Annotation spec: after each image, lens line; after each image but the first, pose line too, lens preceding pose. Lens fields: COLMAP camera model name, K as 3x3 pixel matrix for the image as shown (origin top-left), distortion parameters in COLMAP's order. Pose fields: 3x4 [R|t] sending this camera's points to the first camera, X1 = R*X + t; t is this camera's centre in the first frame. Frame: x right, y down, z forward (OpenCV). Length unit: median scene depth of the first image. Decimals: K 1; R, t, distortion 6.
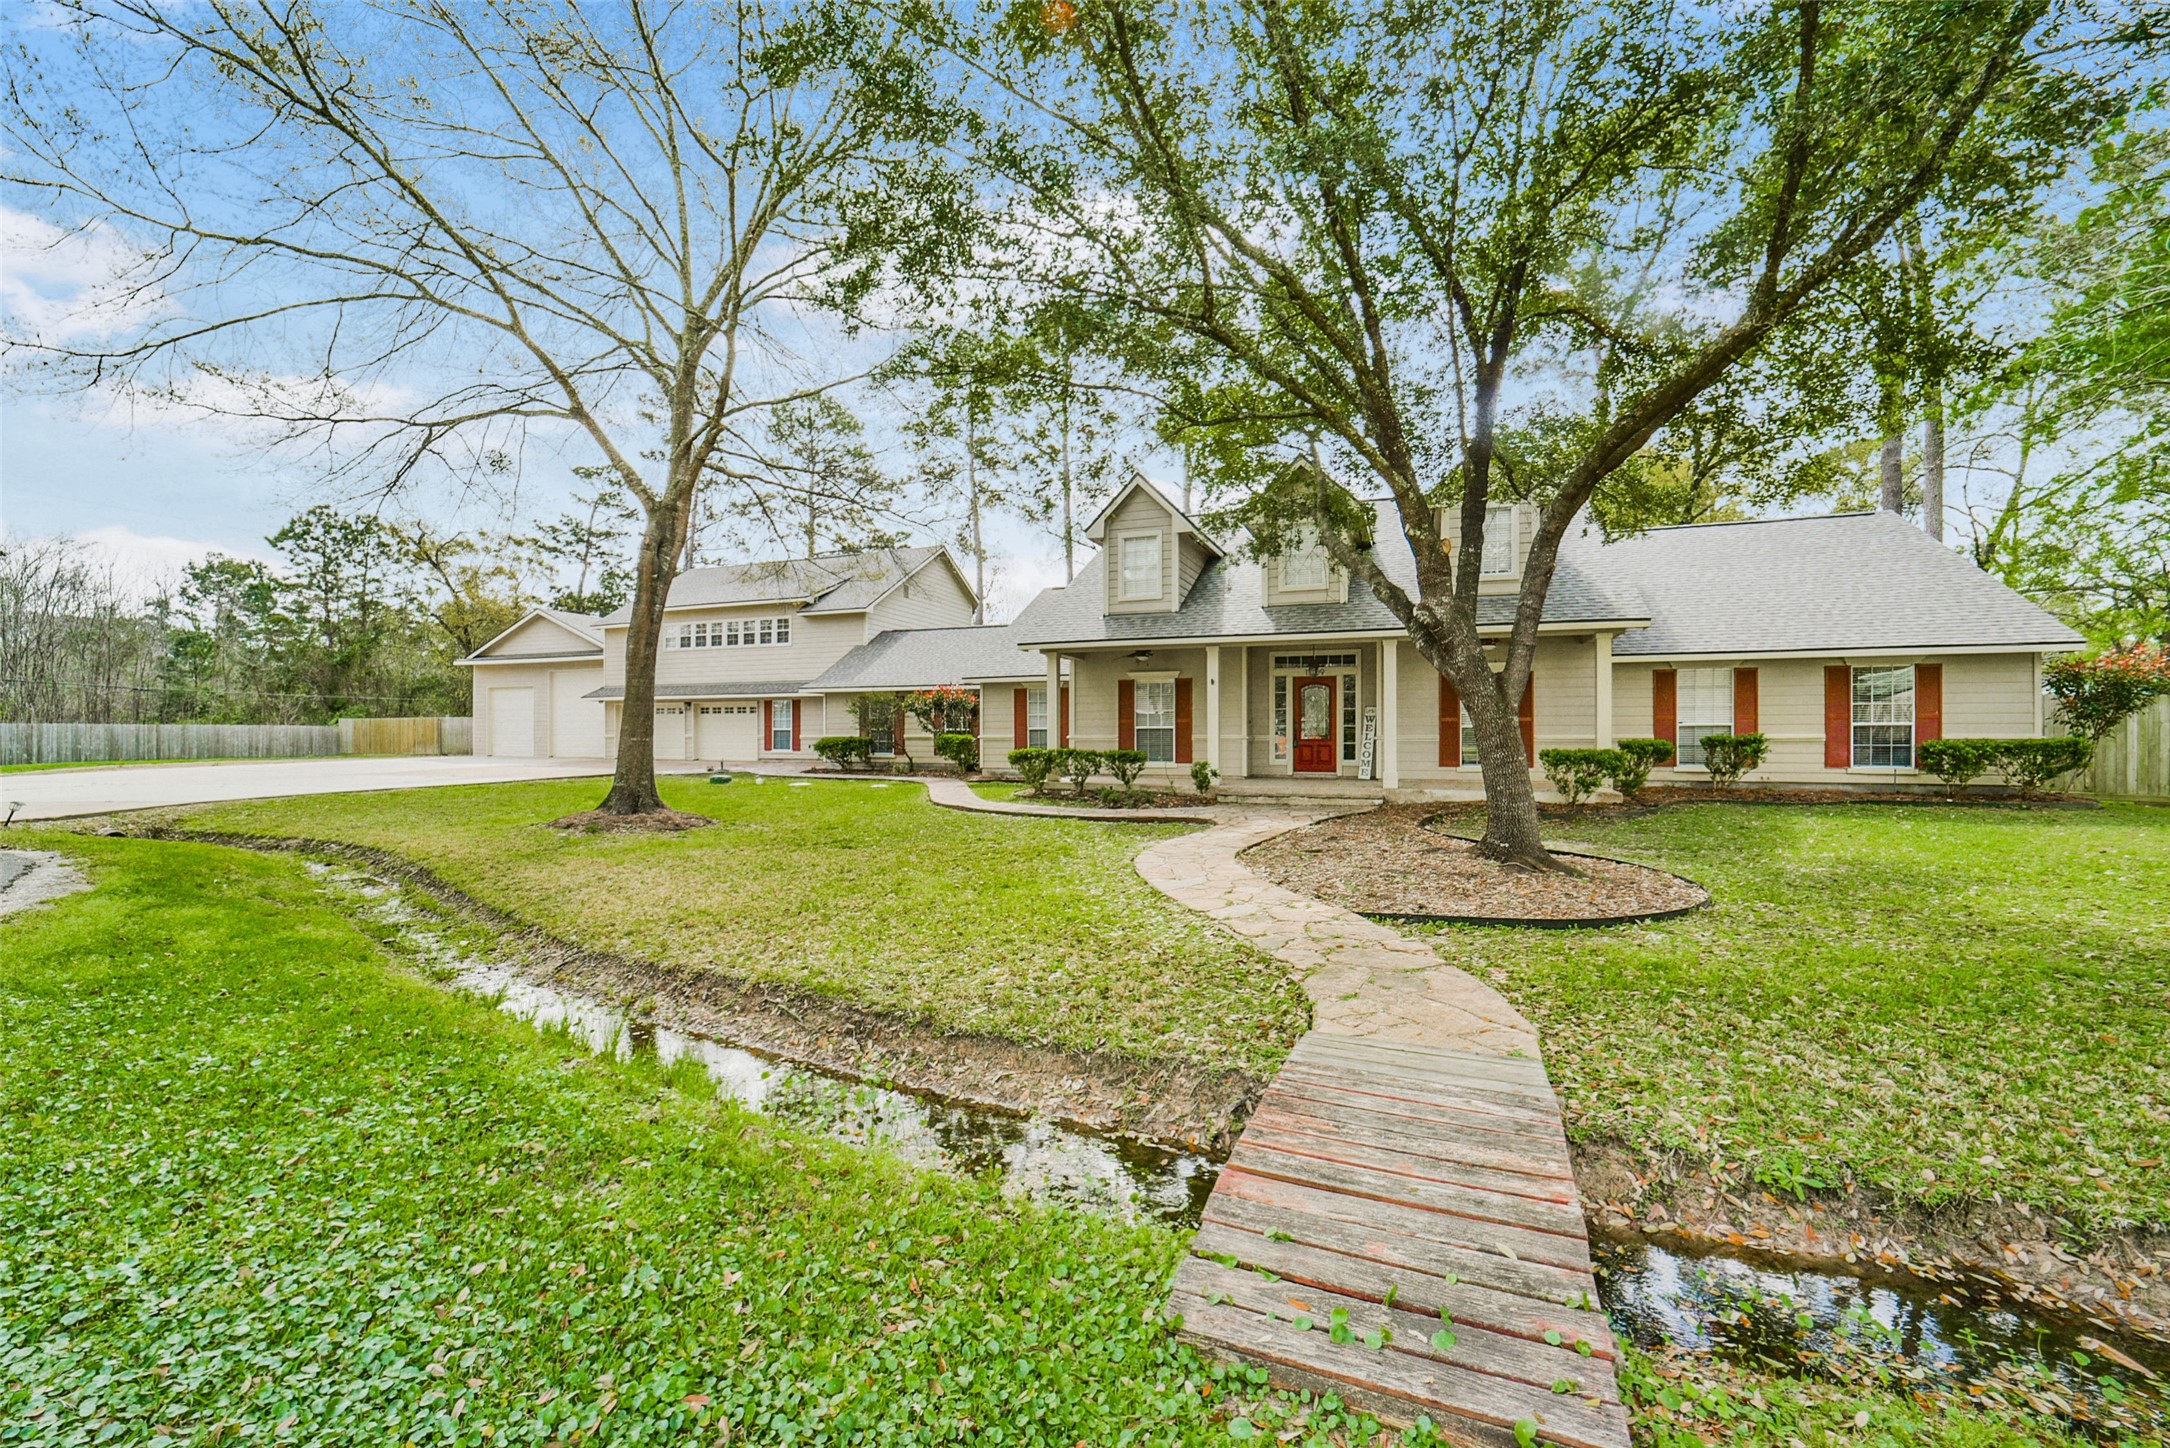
lens RADIAL K [[859.2, 0, 1057.4], [0, 859.2, 733.6], [0, 0, 1]] dist [-0.017034, 0.000398]
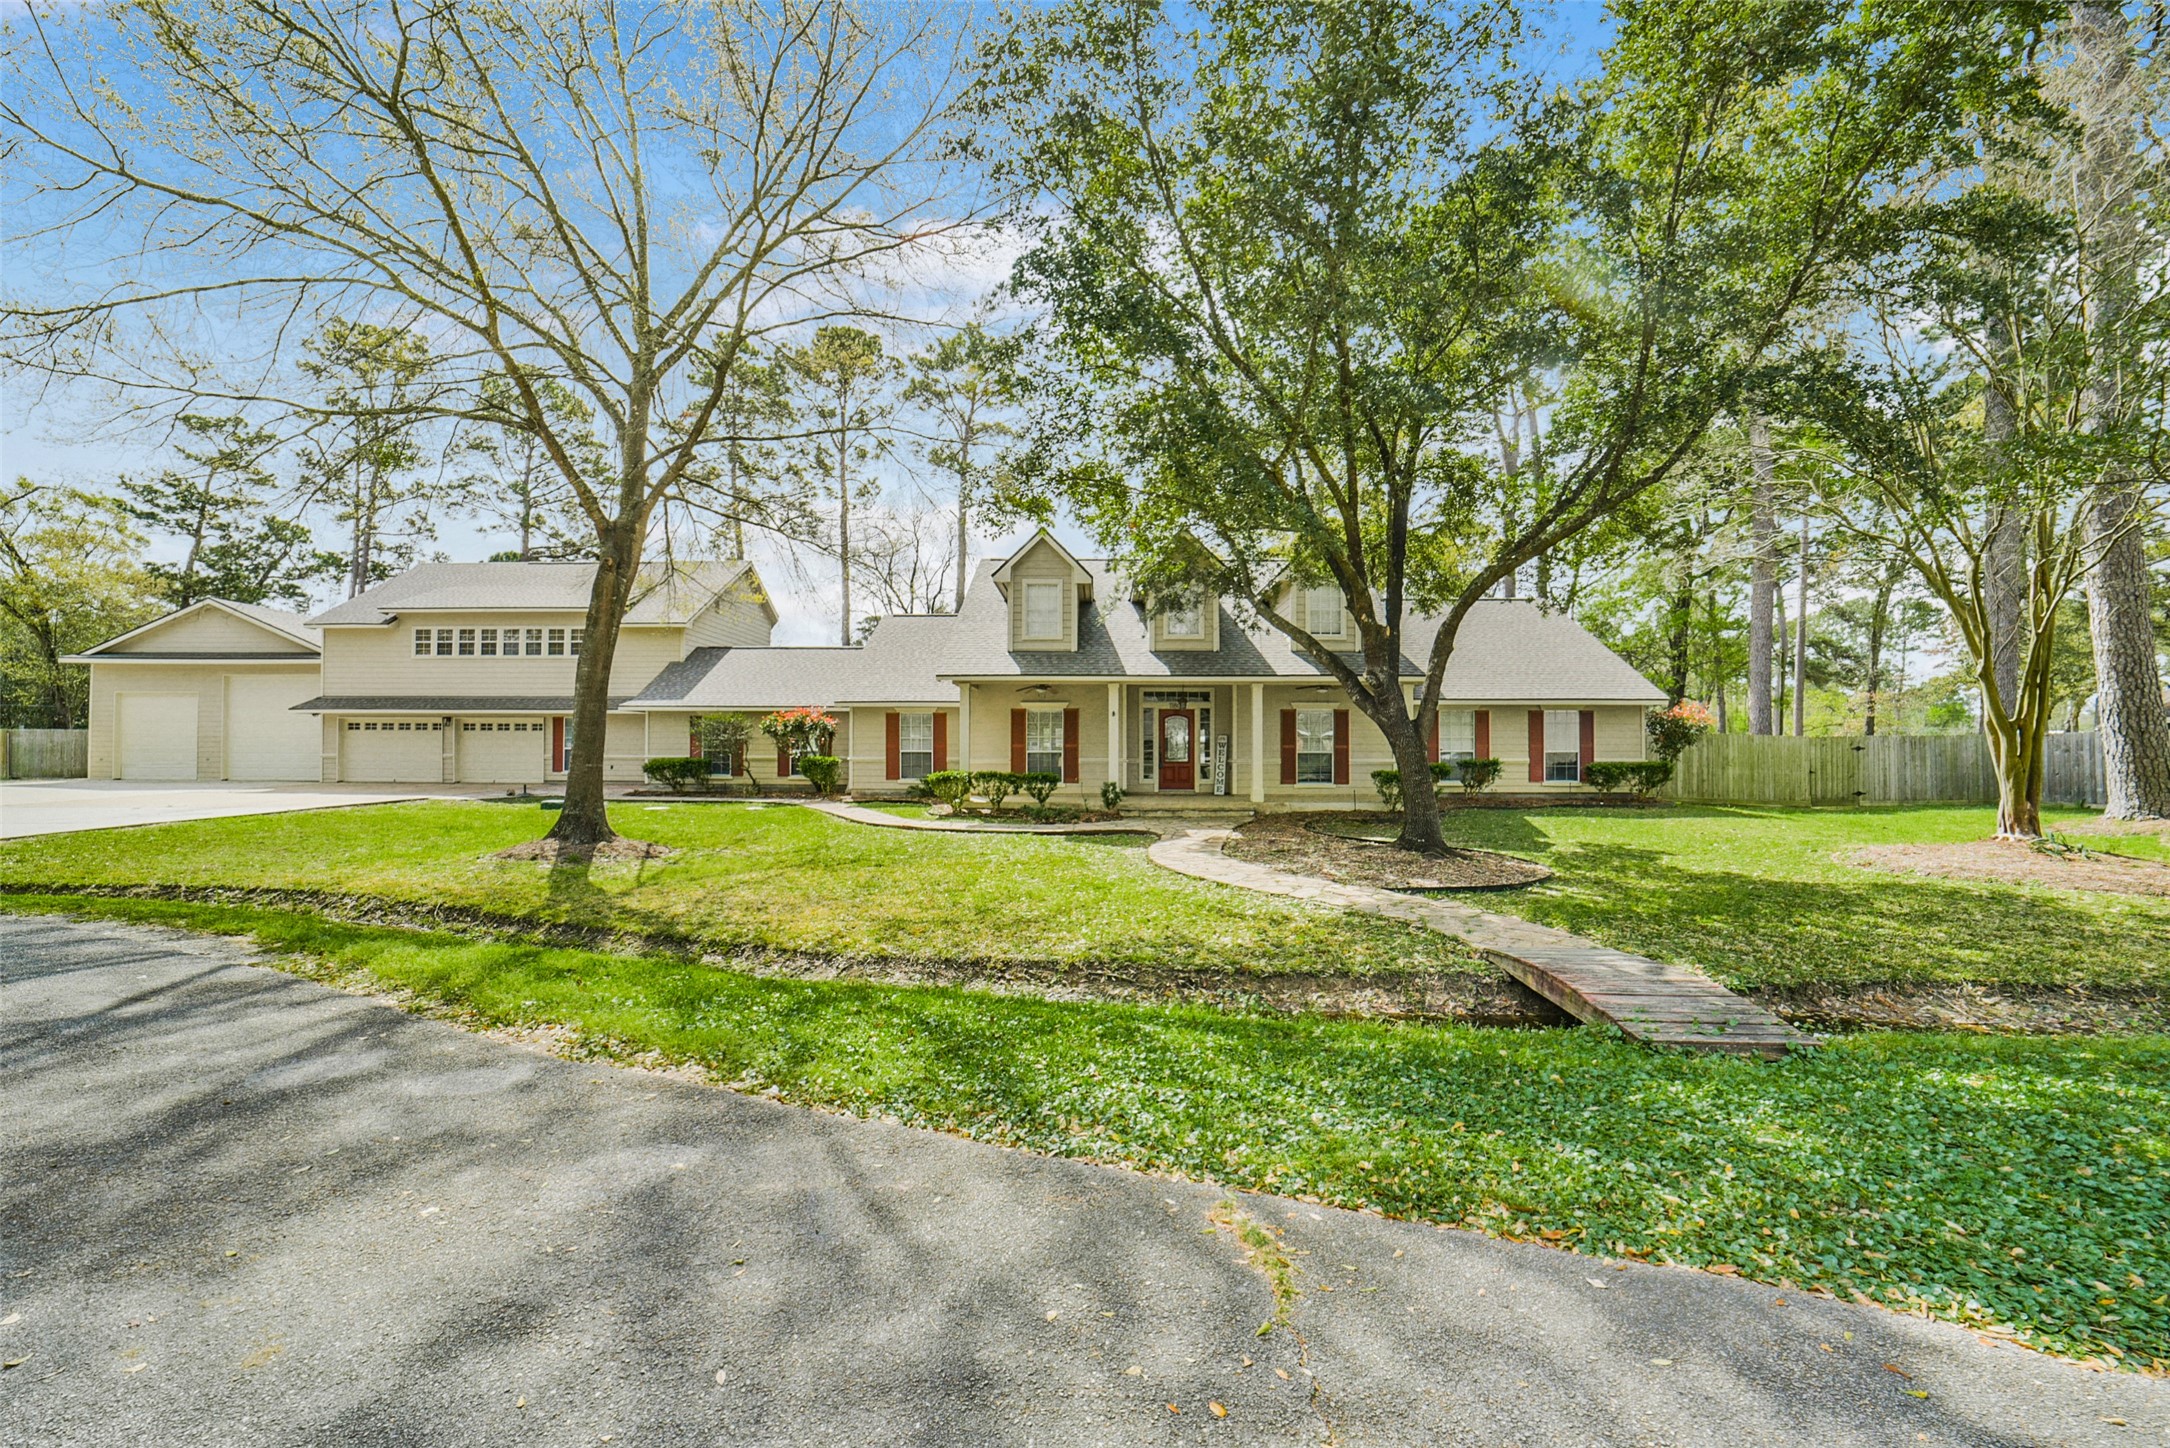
lens RADIAL K [[867.4, 0, 1061.3], [0, 867.4, 729.8], [0, 0, 1]] dist [-0.014075, 0.000276]
pose [[0.940038, 0.010120, 0.340919, -0.273169], [-0.002302, 0.999725, -0.023328, -0.009934], [-0.341061, 0.021144, 0.939803, -0.082954]]
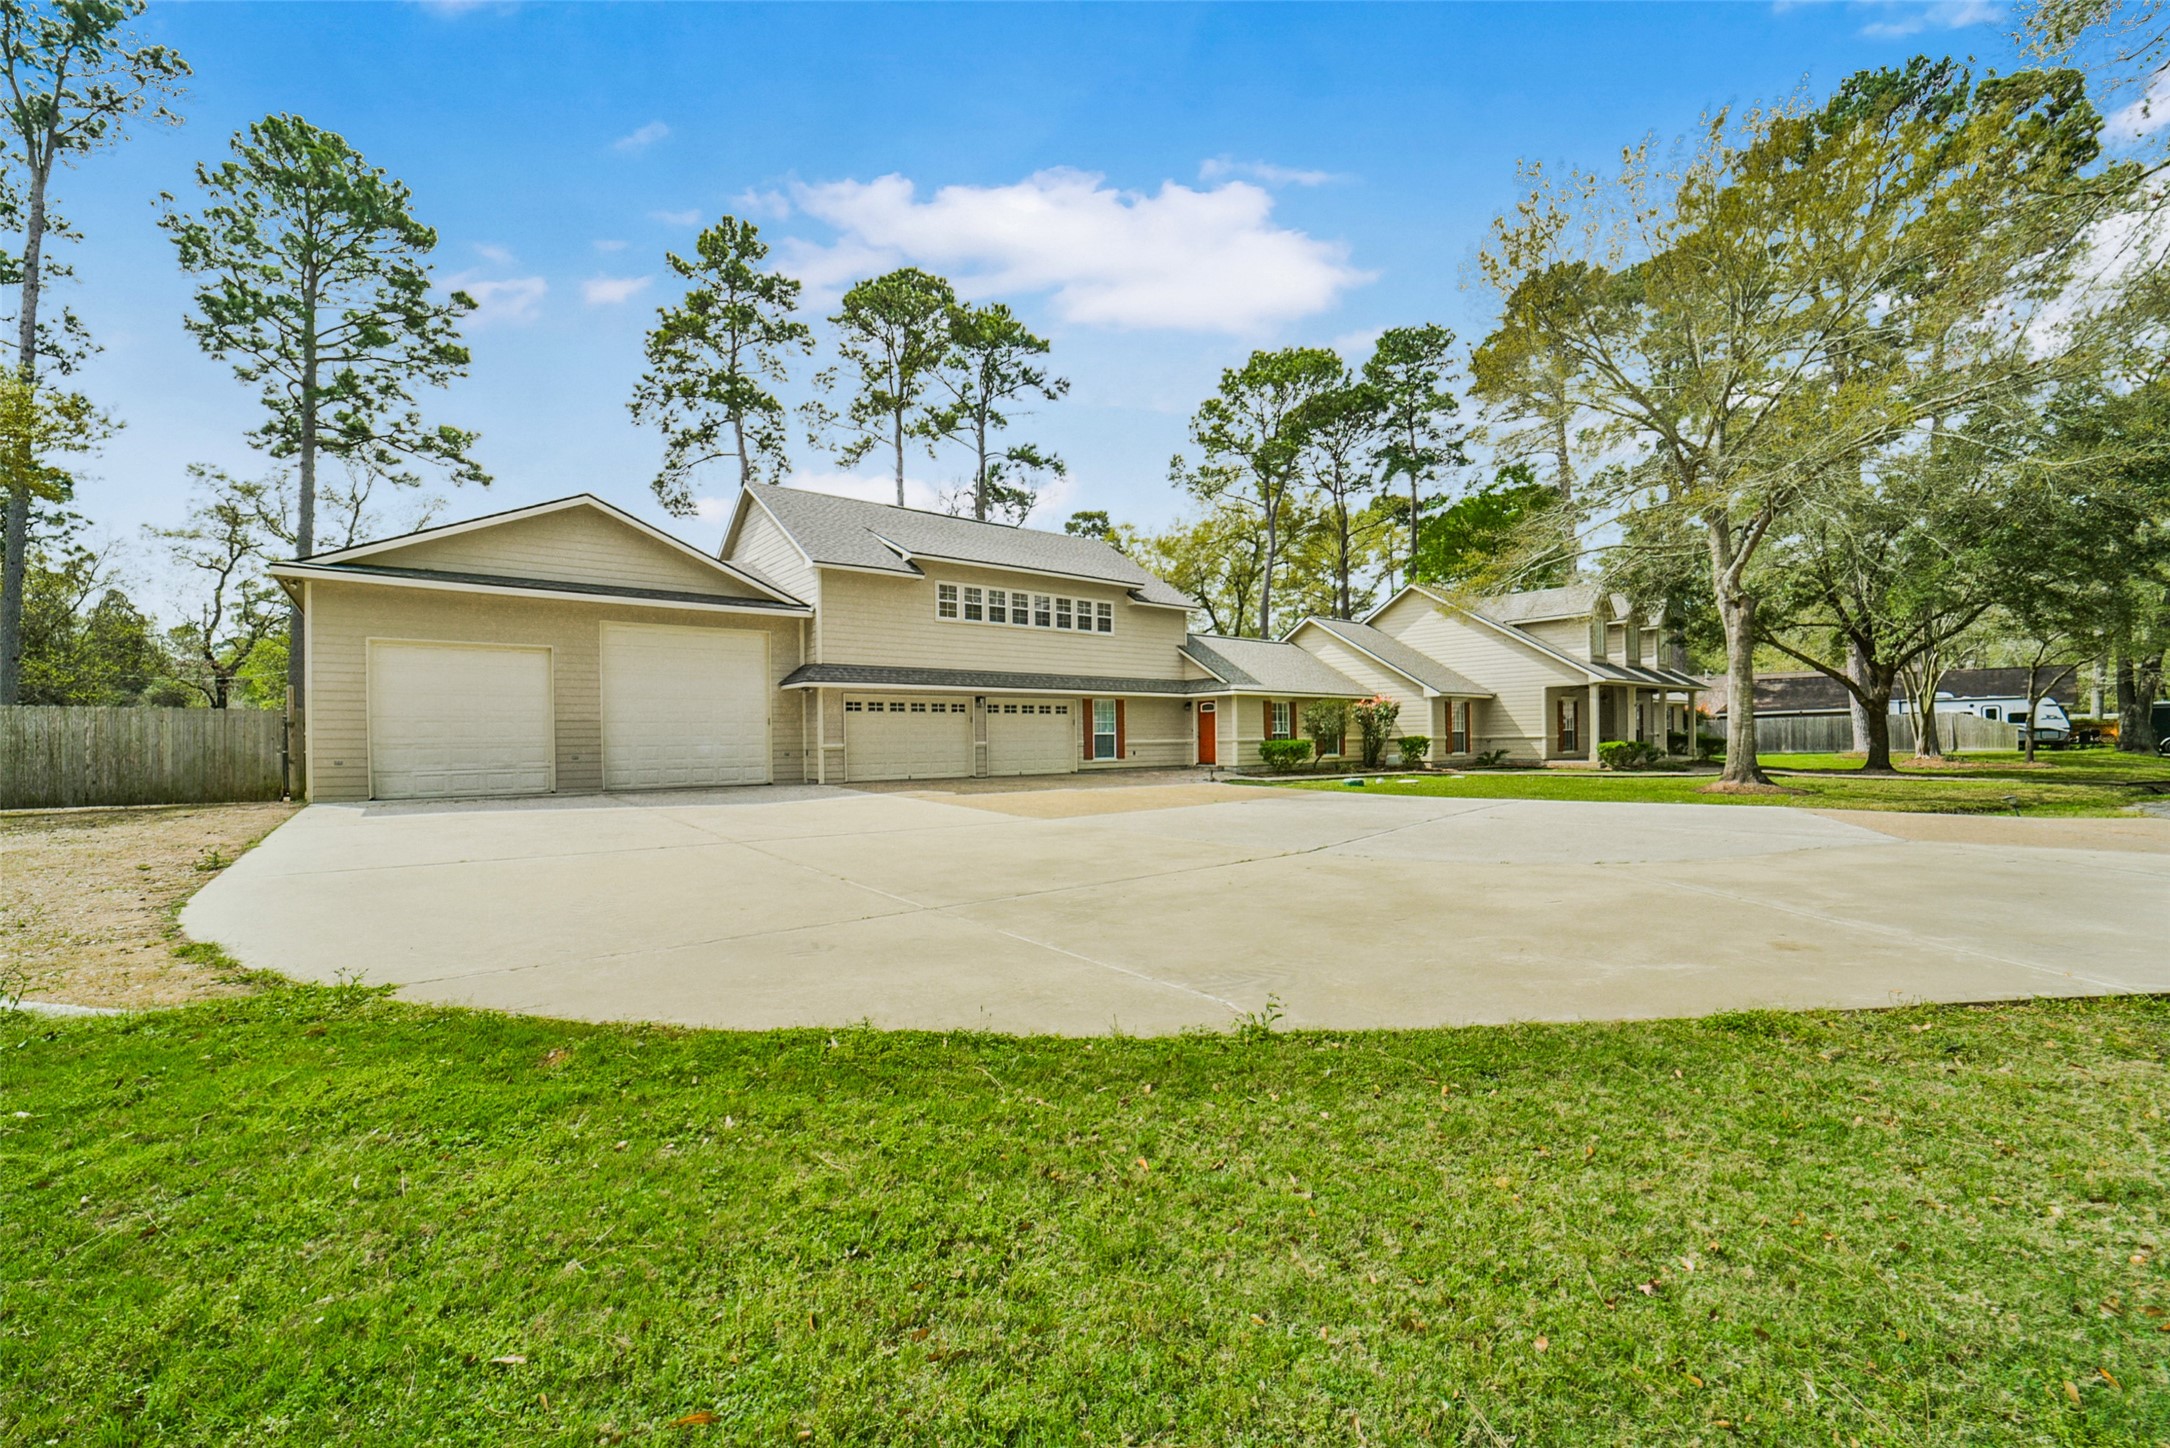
lens RADIAL K [[870.7, 0, 1055.9], [0, 870.7, 757.9], [0, 0, 1]] dist [-0.014411, 0.000227]
pose [[0.494022, -0.048546, 0.868093, -2.011988], [-0.021296, 0.997465, 0.067900, -0.071712], [-0.869189, -0.052031, 0.491736, 1.124084]]
